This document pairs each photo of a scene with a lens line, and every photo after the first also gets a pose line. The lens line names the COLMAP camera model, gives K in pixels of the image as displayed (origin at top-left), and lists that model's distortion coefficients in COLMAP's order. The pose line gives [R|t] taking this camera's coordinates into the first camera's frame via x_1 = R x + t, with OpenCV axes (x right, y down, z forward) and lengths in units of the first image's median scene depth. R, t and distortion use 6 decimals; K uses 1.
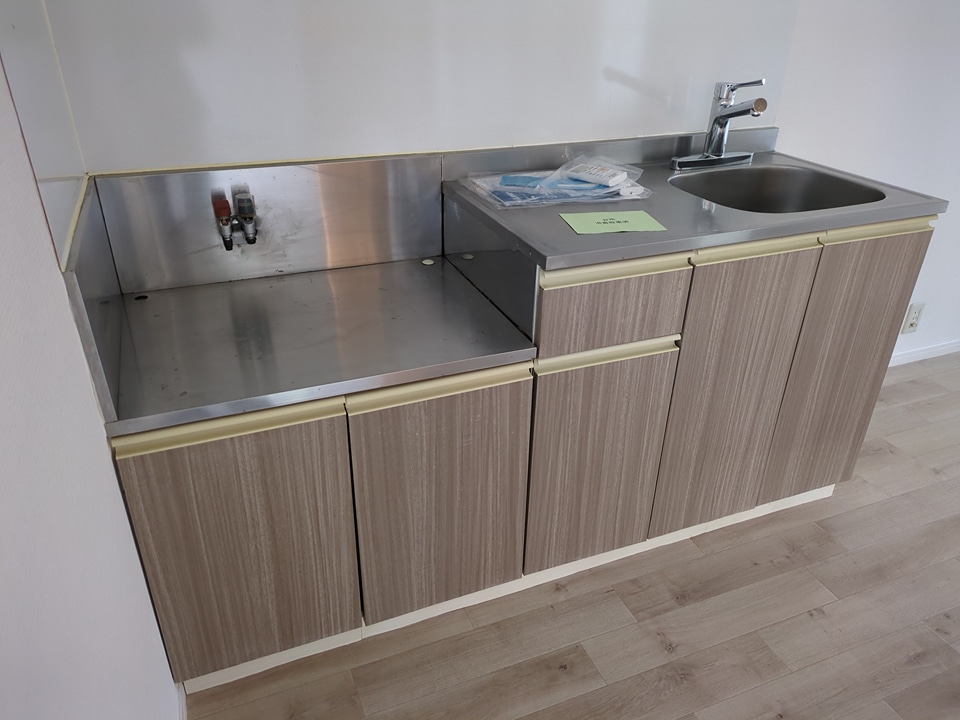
lens RADIAL K [[723.7, 0, 487.1], [0, 723.7, 363.2], [0, 0, 1]] dist [0.040308, -0.029908]
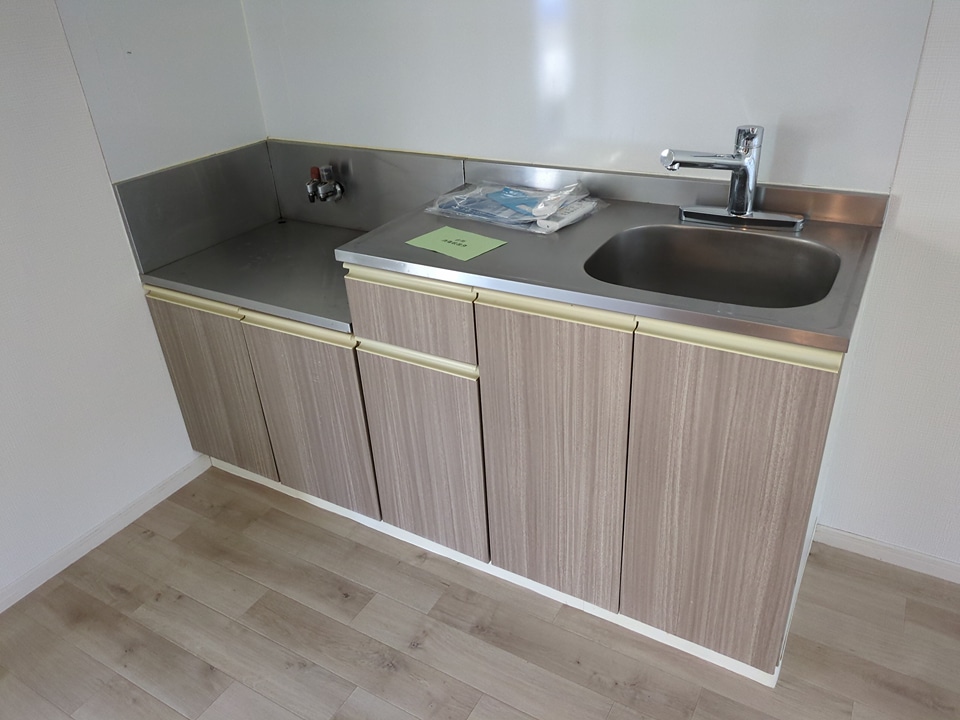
lens RADIAL K [[723.7, 0, 508.6], [0, 723.7, 359.4], [0, 0, 1]] dist [0.040308, -0.029908]
pose [[0.602048, 0.342190, -0.721418, 0.968109], [-0.321260, 0.930965, 0.173482, -0.227053], [0.730979, 0.127318, 0.670417, 0.341760]]
